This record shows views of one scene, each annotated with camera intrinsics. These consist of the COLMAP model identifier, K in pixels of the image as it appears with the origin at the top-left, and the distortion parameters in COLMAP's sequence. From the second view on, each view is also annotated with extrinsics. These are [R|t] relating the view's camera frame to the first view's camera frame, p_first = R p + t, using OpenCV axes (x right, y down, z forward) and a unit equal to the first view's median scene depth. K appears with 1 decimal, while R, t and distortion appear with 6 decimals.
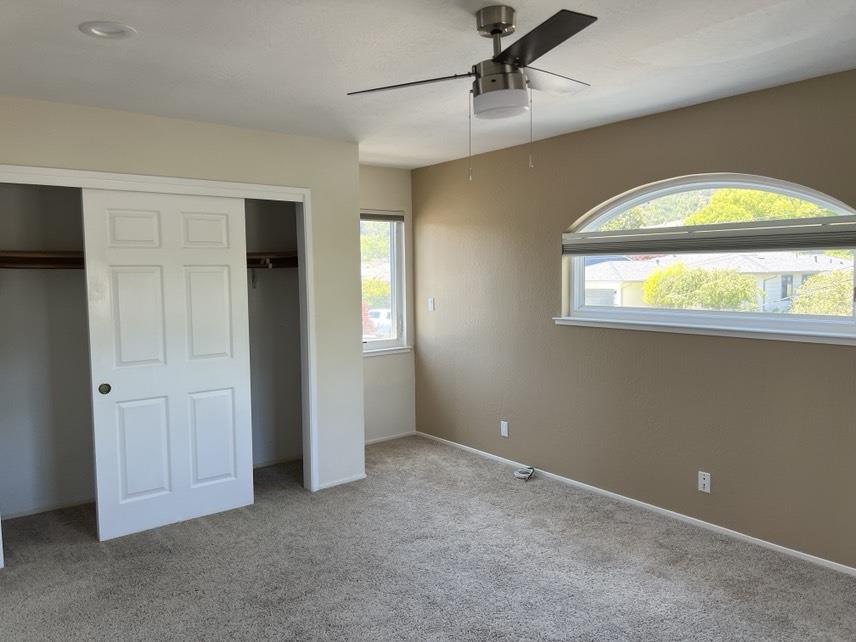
lens RADIAL K [[640.4, 0, 428.0], [0, 640.4, 321.0], [0, 0, 1]] dist [0.003695, -0.003315]
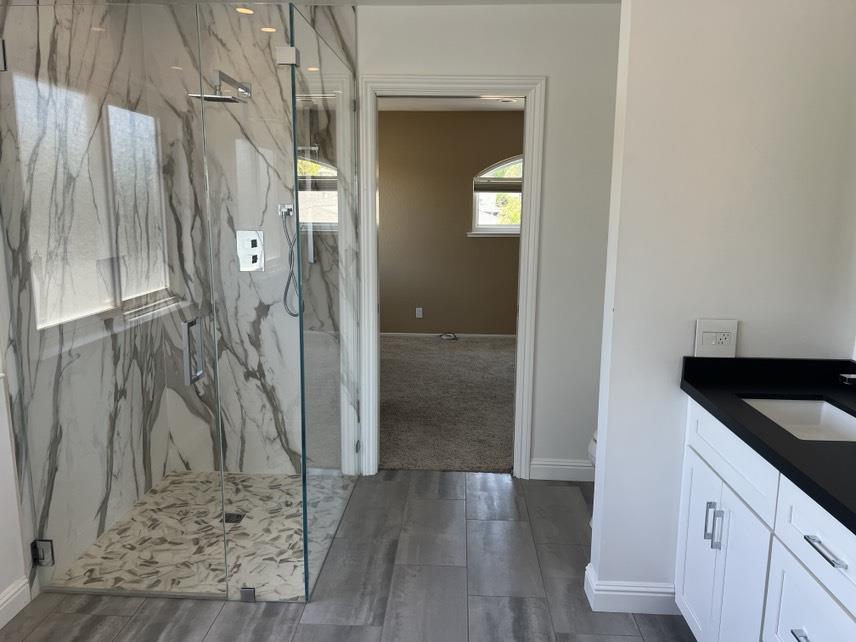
lens RADIAL K [[640.4, 0, 428.0], [0, 640.4, 321.0], [0, 0, 1]] dist [0.003695, -0.003315]
pose [[0.655507, -0.114018, 0.746532, -1.057156], [0.039146, 0.992338, 0.117187, 0.022104], [-0.754173, -0.047593, 0.654948, 0.053782]]
